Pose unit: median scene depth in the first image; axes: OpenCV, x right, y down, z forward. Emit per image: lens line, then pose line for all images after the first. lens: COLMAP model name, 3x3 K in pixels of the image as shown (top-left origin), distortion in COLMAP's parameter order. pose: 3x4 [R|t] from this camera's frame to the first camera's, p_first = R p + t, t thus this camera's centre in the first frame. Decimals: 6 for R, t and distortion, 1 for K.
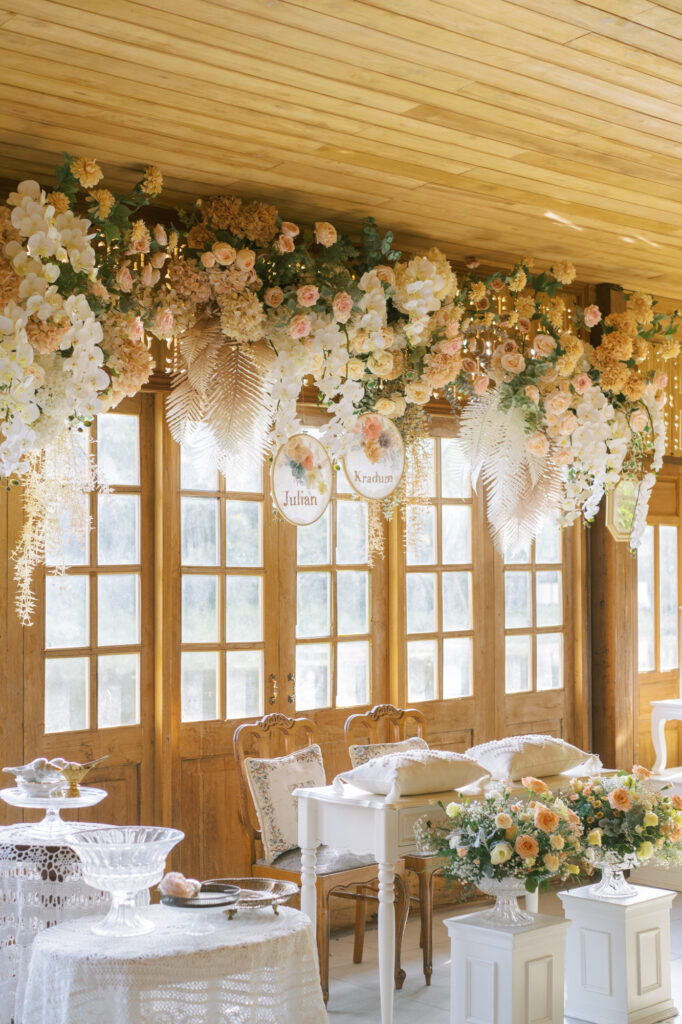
lens RADIAL K [[1672.0, 0, 260.1], [0, 1672.0, 513.1], [0, 0, 1]] dist [0.006057, -0.039600]
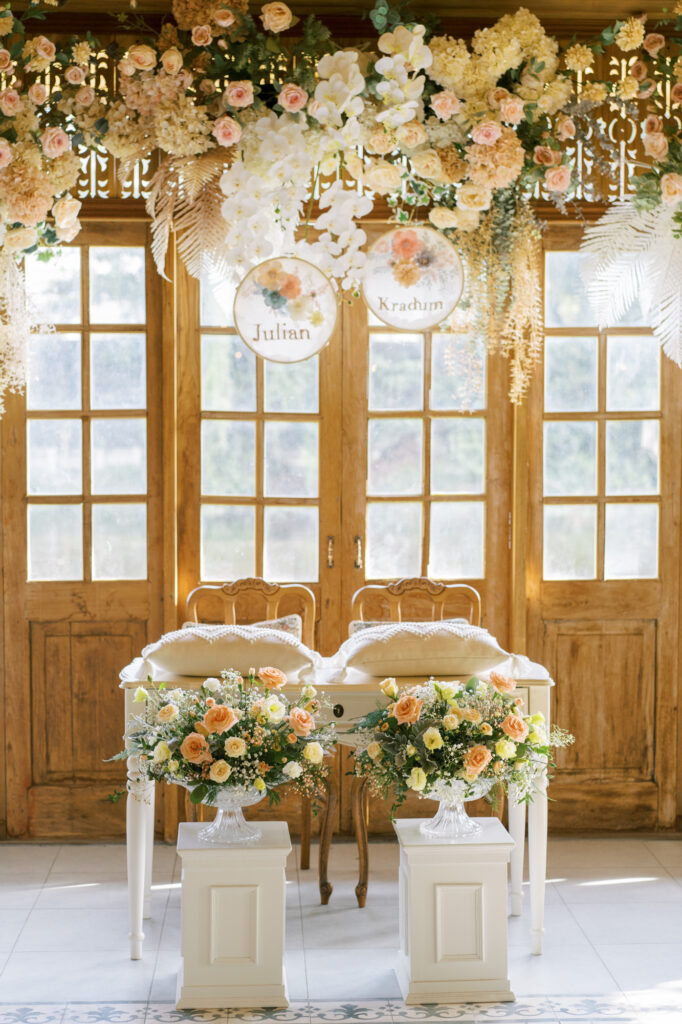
lens RADIAL K [[1672.0, 0, 260.1], [0, 1672.0, 513.1], [0, 0, 1]] dist [0.006057, -0.039600]
pose [[0.762517, 0.039383, -0.645768, 0.571069], [0.014973, 0.996804, 0.078471, 0.016334], [0.646795, -0.069504, 0.759491, 0.325706]]
